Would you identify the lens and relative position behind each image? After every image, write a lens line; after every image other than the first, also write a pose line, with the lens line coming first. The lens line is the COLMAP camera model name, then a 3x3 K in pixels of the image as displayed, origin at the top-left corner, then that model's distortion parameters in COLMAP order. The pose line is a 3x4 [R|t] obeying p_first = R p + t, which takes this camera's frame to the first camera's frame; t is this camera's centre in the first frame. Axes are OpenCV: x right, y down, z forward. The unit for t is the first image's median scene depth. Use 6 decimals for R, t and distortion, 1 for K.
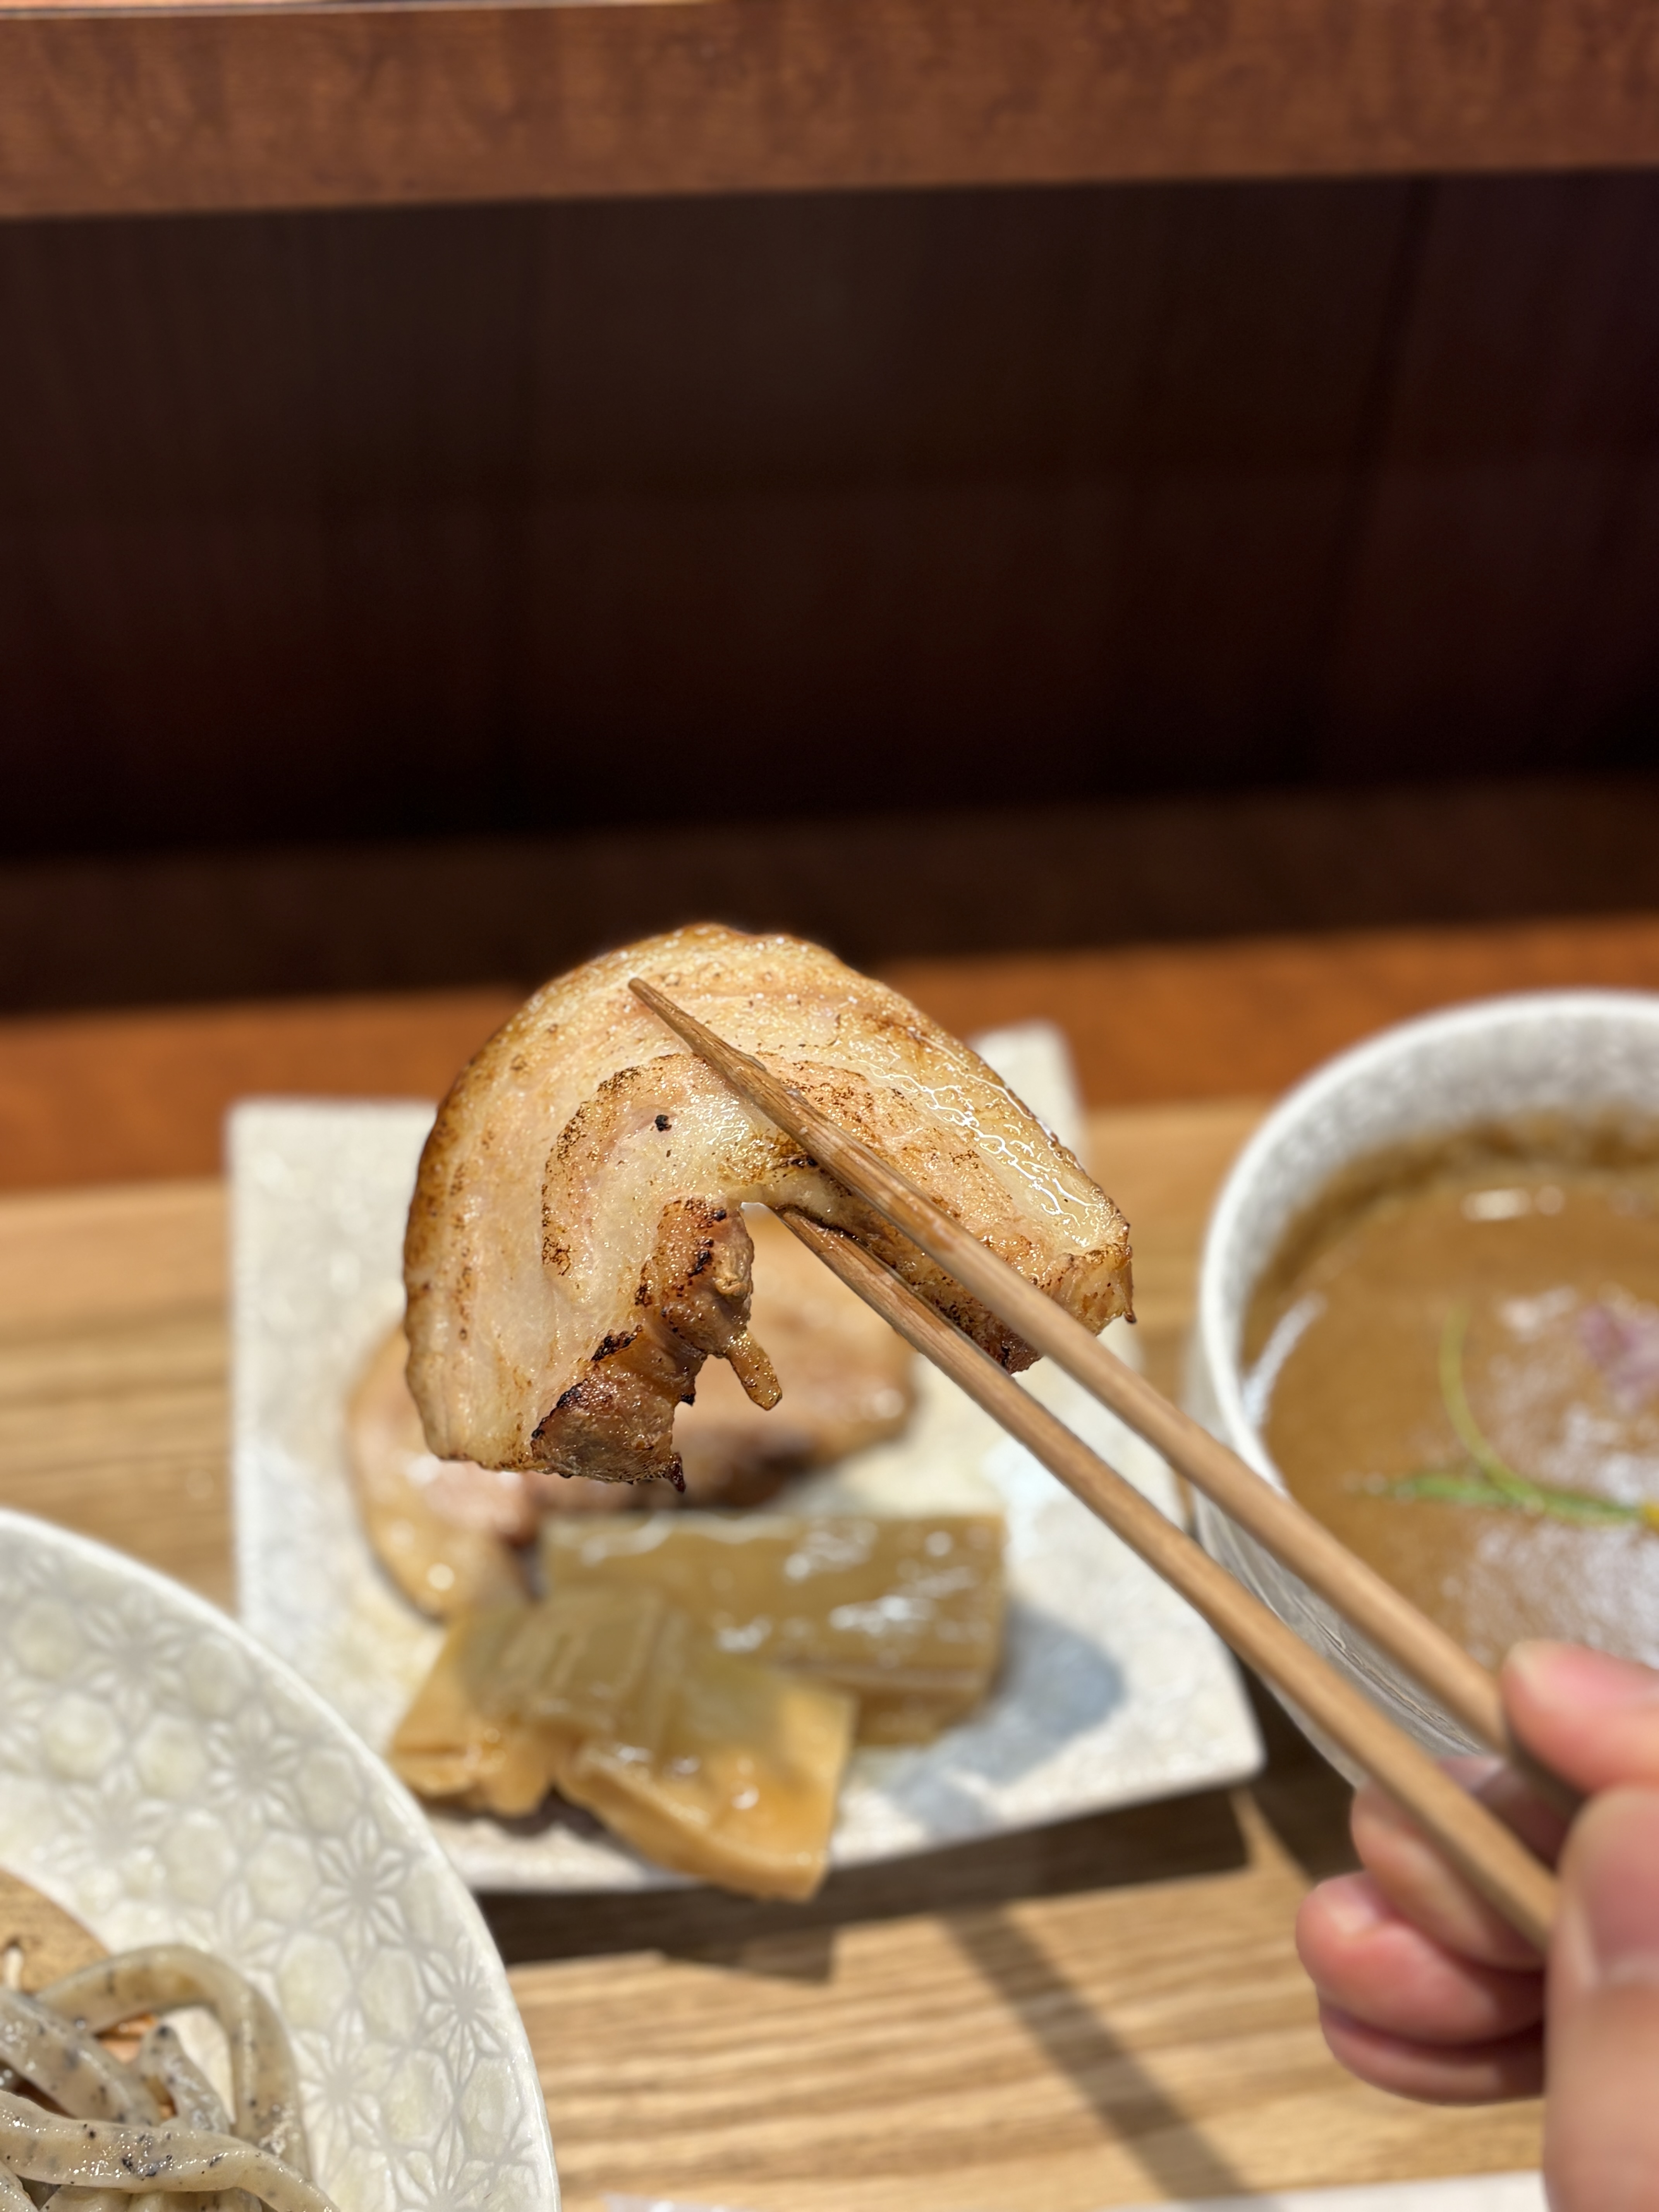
lens RADIAL K [[2704.9, 0, 829.5], [0, 2704.9, 1106.0], [0, 0, 1]] dist [-0.012654, -0.015568]
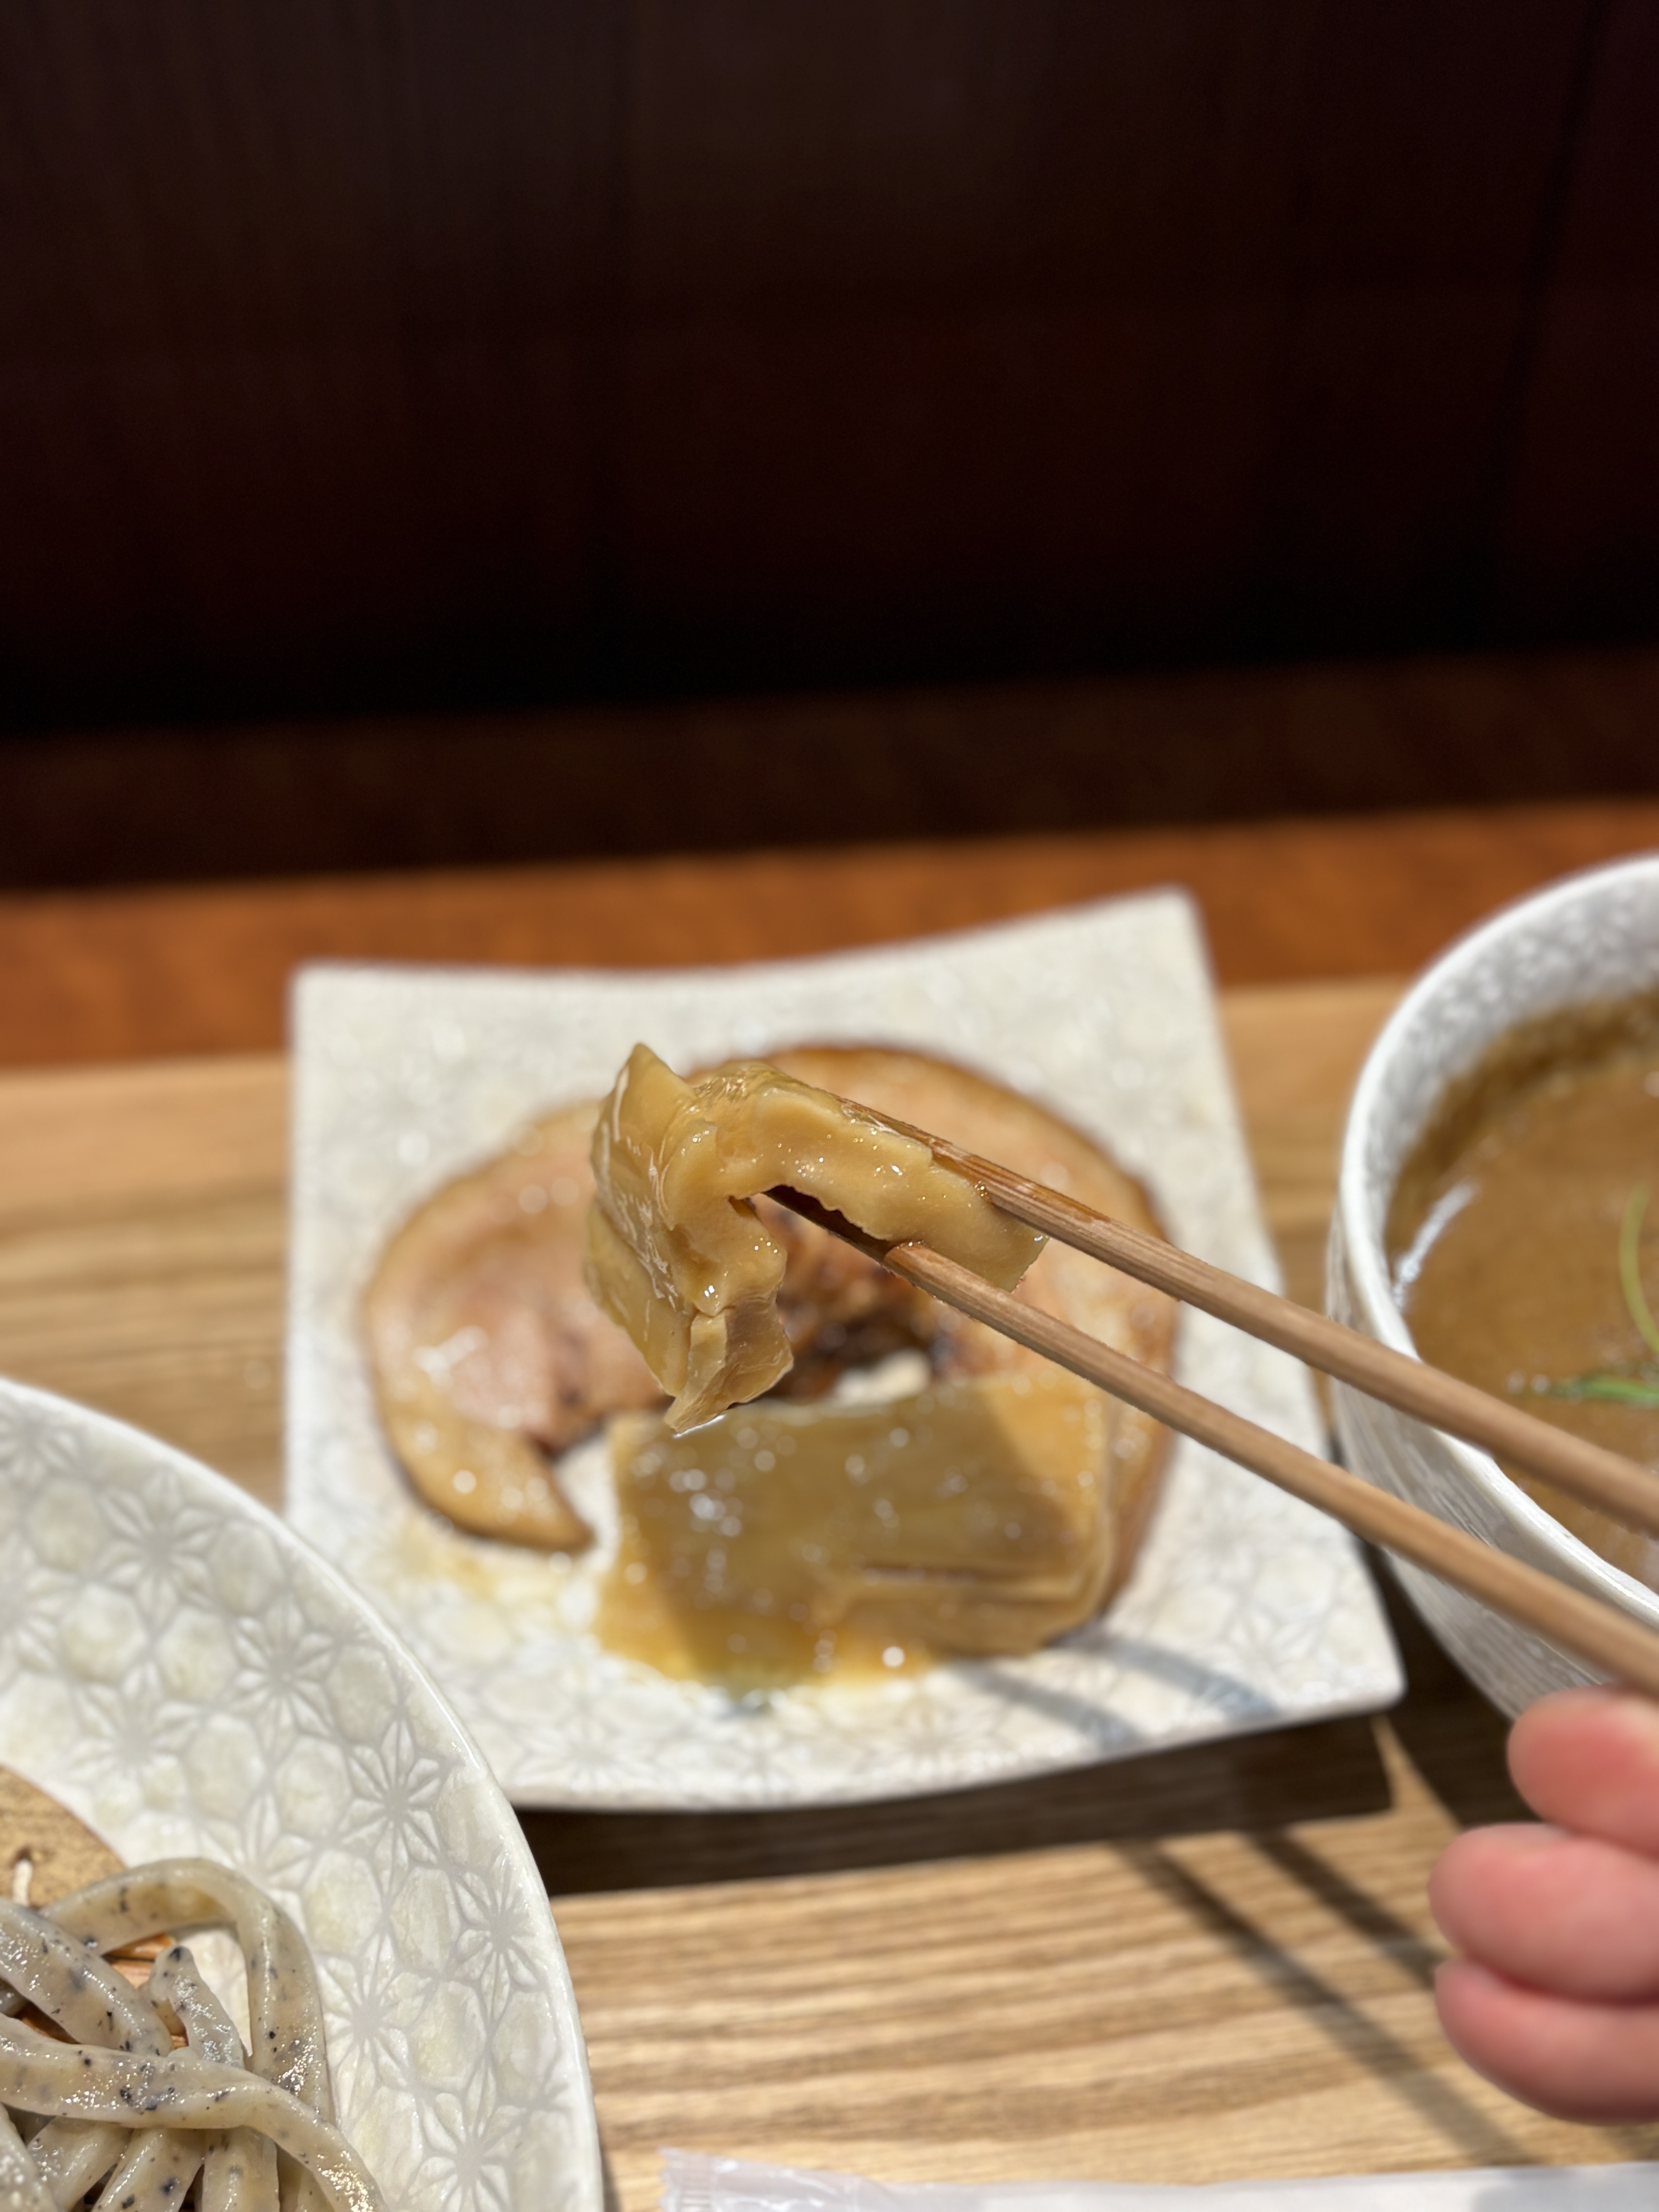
lens RADIAL K [[2691.1, 0, 829.5], [0, 2691.1, 1106.0], [0, 0, 1]] dist [0.020171, -0.112183]
pose [[0.997899, 0.007868, -0.064317, 0.027317], [-0.007324, 0.999935, 0.008694, 0.046675], [0.064381, -0.008205, 0.997892, 0.108338]]
